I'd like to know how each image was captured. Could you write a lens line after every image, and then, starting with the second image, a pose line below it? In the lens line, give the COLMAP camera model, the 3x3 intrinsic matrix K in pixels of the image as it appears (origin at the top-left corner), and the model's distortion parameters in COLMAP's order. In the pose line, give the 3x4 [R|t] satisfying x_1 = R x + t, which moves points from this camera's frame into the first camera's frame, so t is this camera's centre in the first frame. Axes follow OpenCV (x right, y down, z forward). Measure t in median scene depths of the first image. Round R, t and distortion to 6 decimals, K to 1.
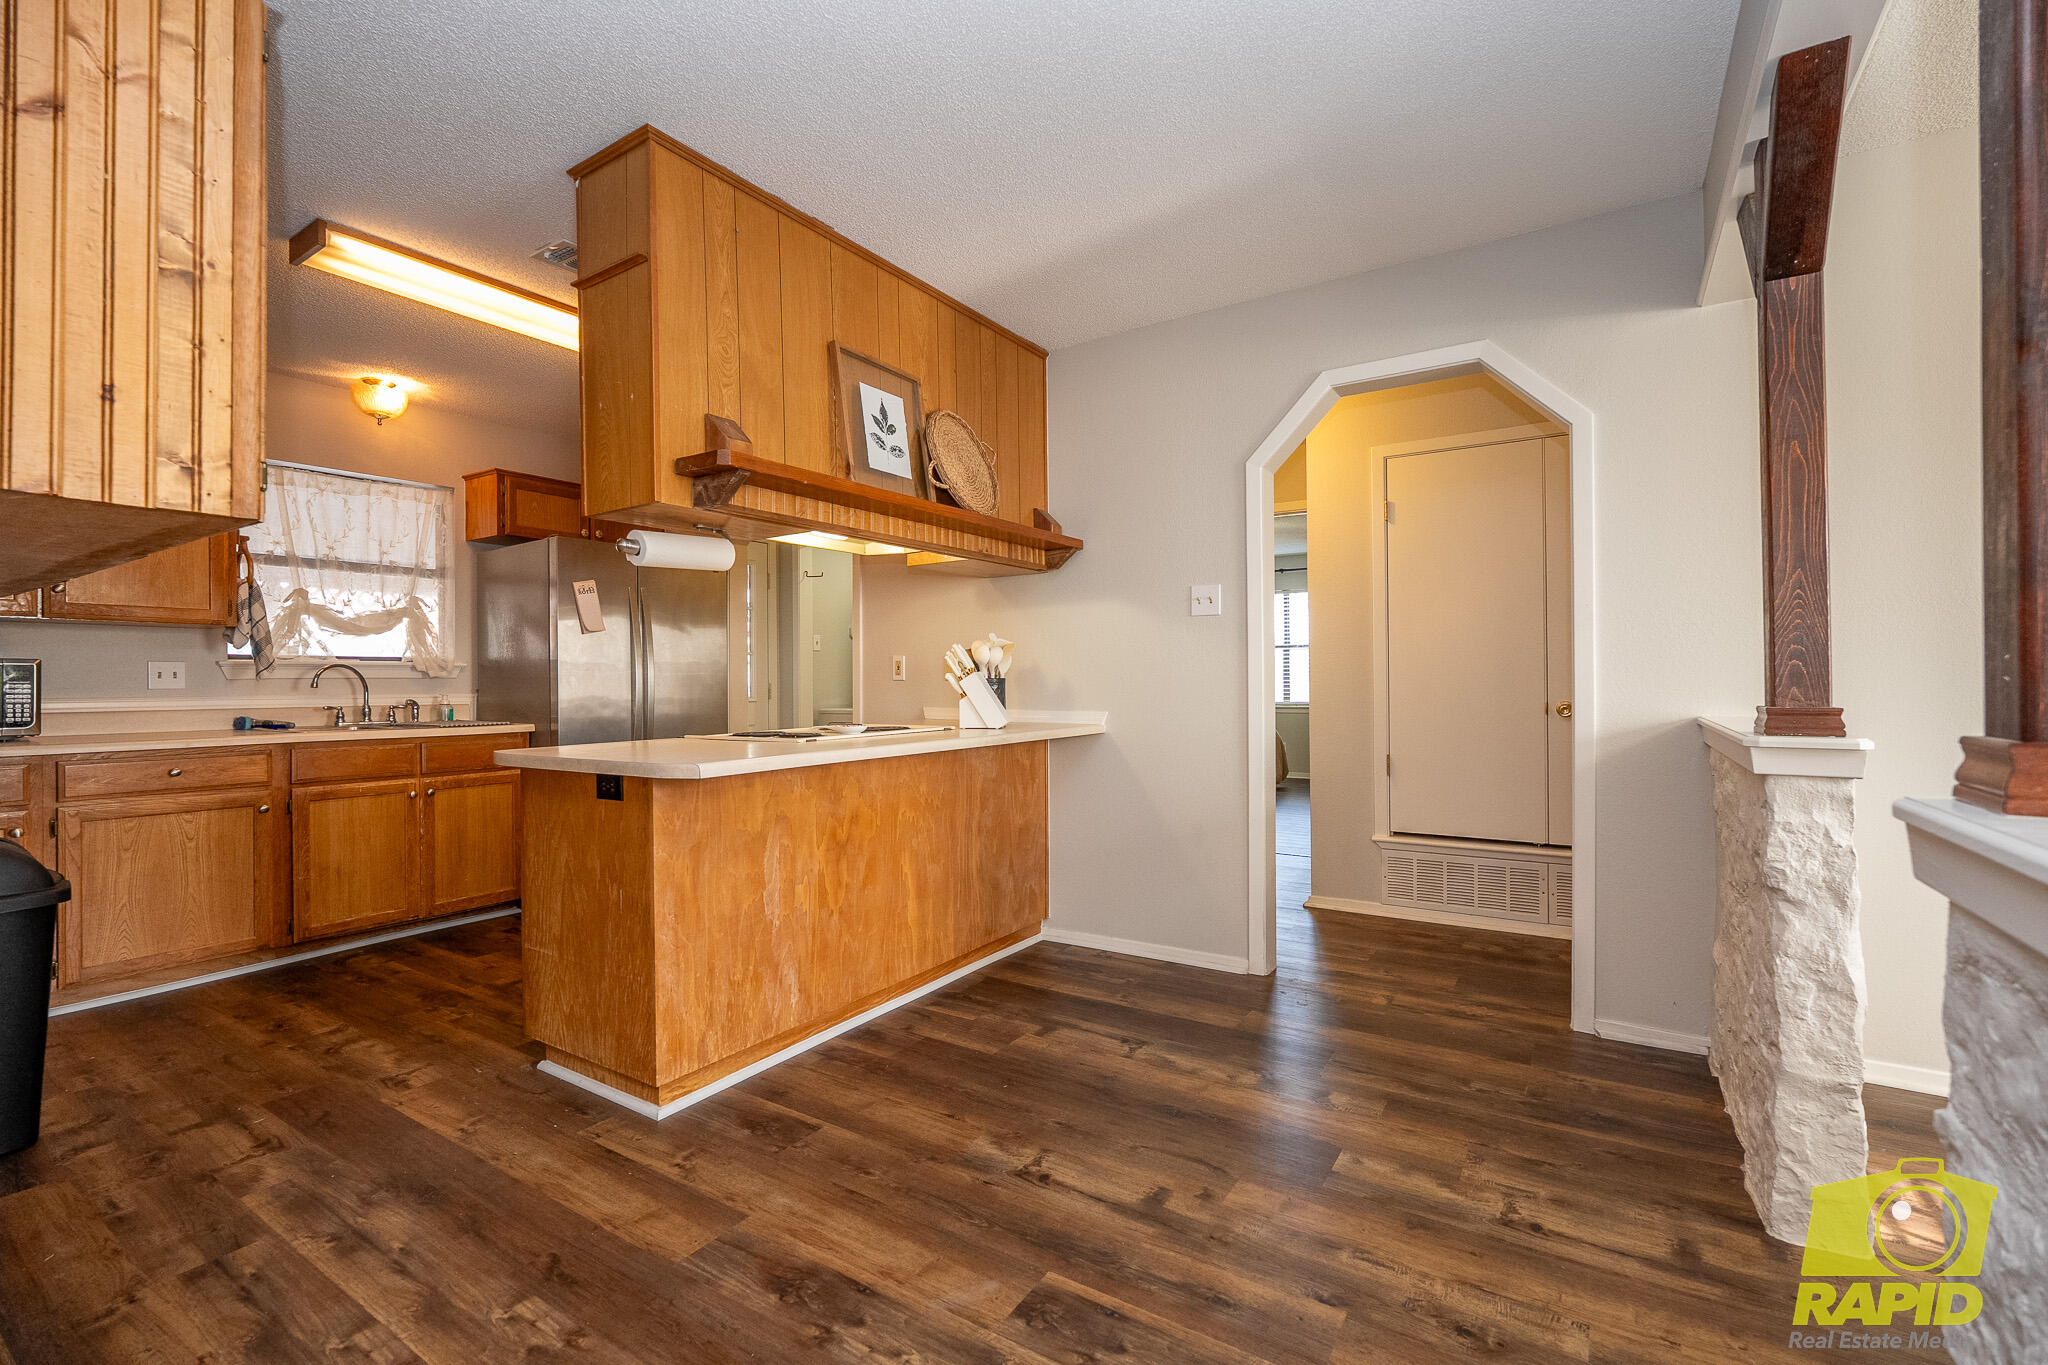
lens RADIAL K [[894.0, 0, 1021.7], [0, 894.0, 679.0], [0, 0, 1]] dist [-0.007020, 0.000017]
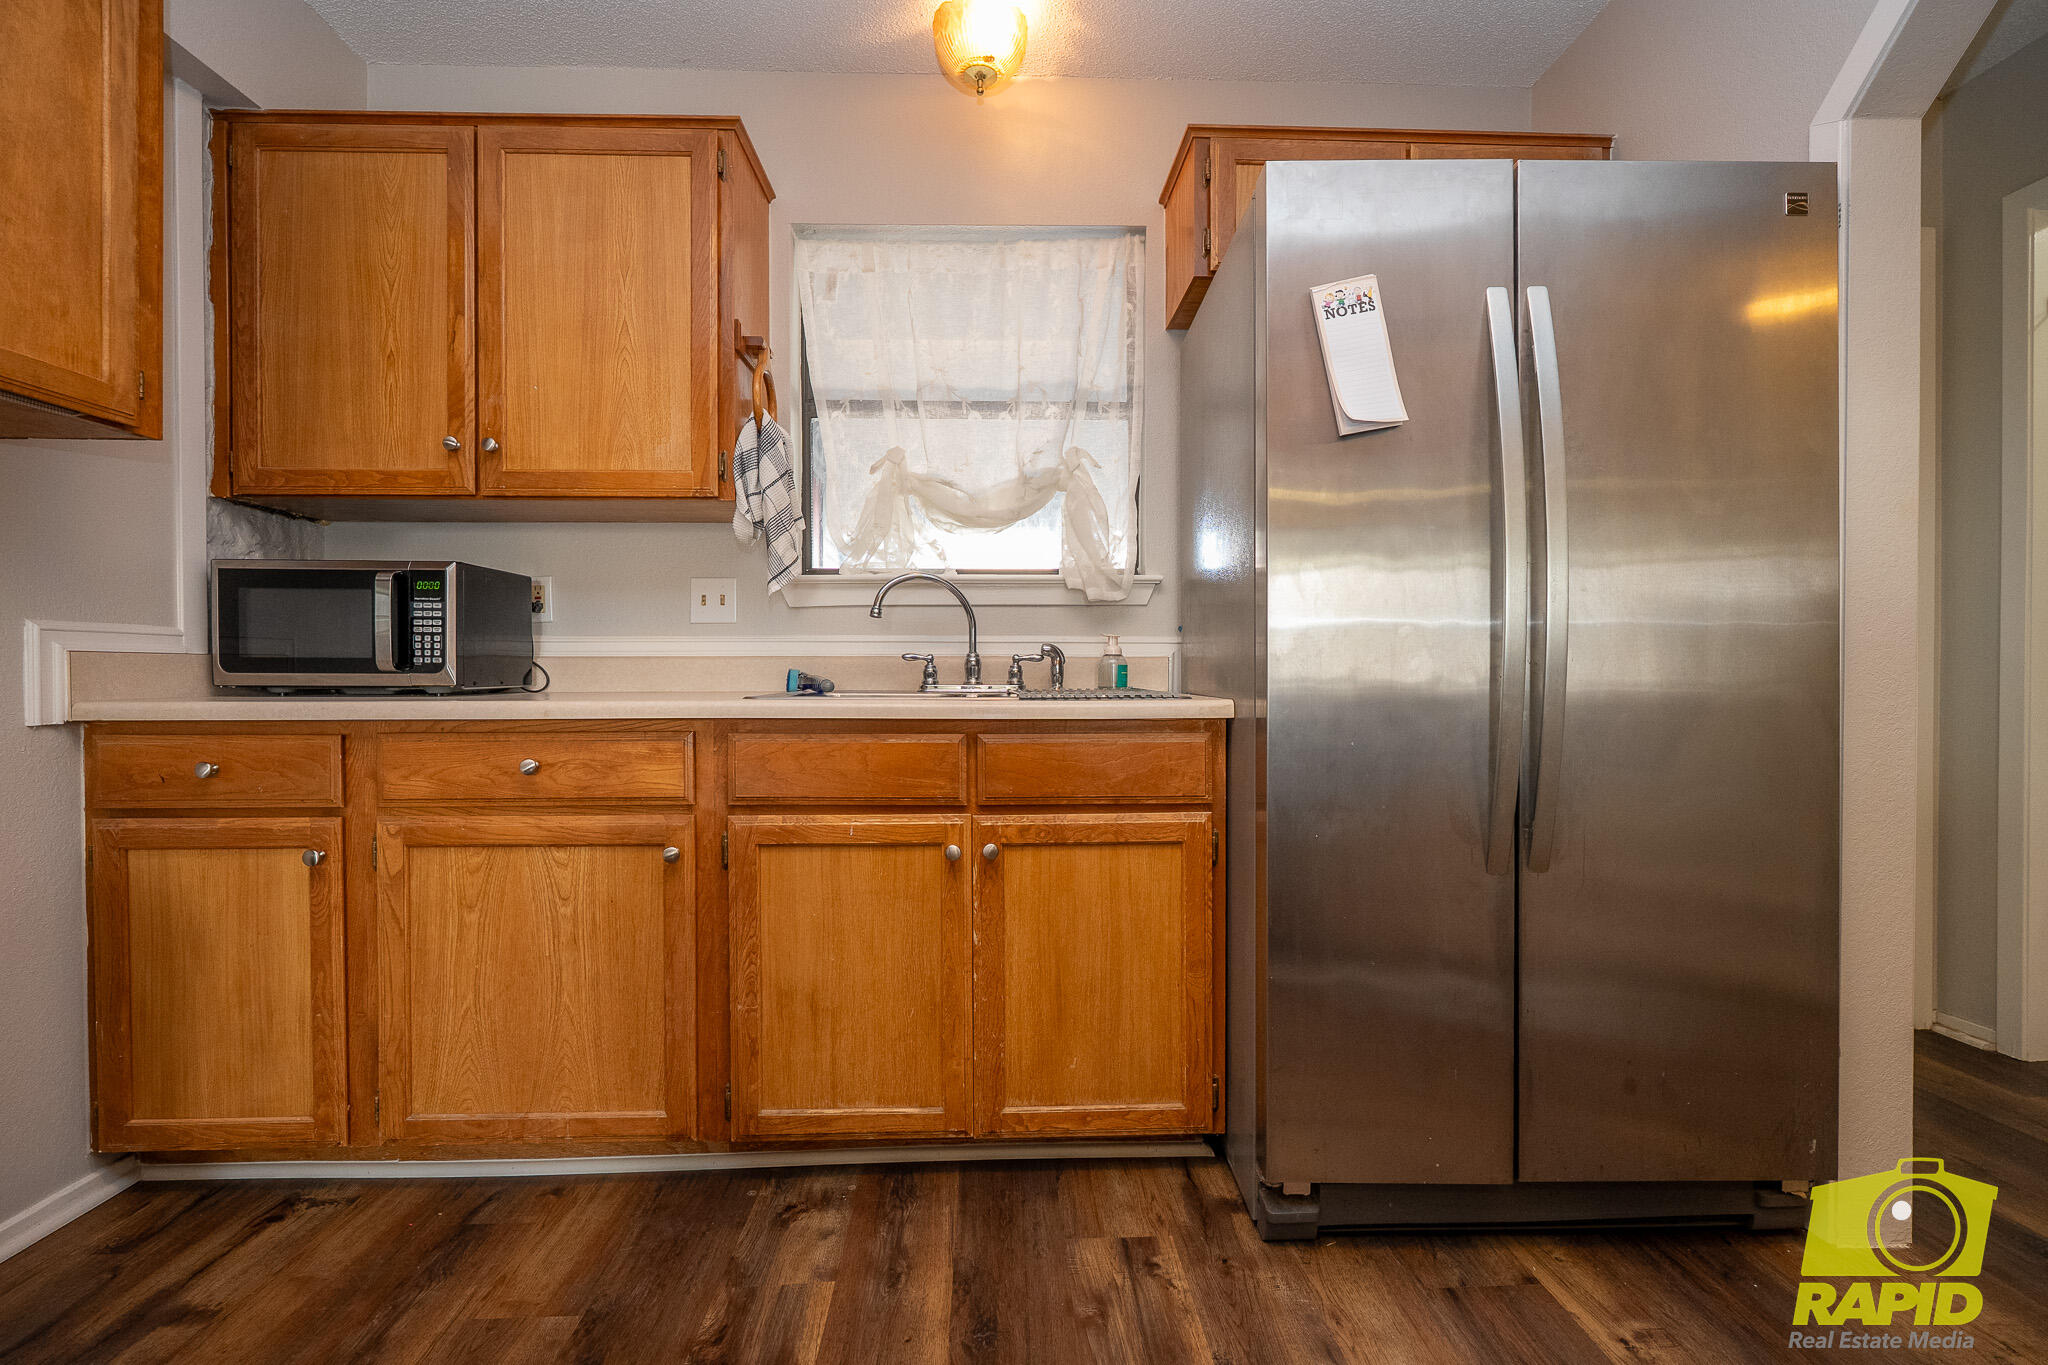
lens RADIAL K [[894.0, 0, 1021.7], [0, 894.0, 679.0], [0, 0, 1]] dist [-0.007020, 0.000017]
pose [[0.570024, 0.012443, -0.821534, -0.313040], [0.001218, 0.999871, 0.015989, 0.038820], [0.821627, -0.010115, 0.569936, 0.789576]]
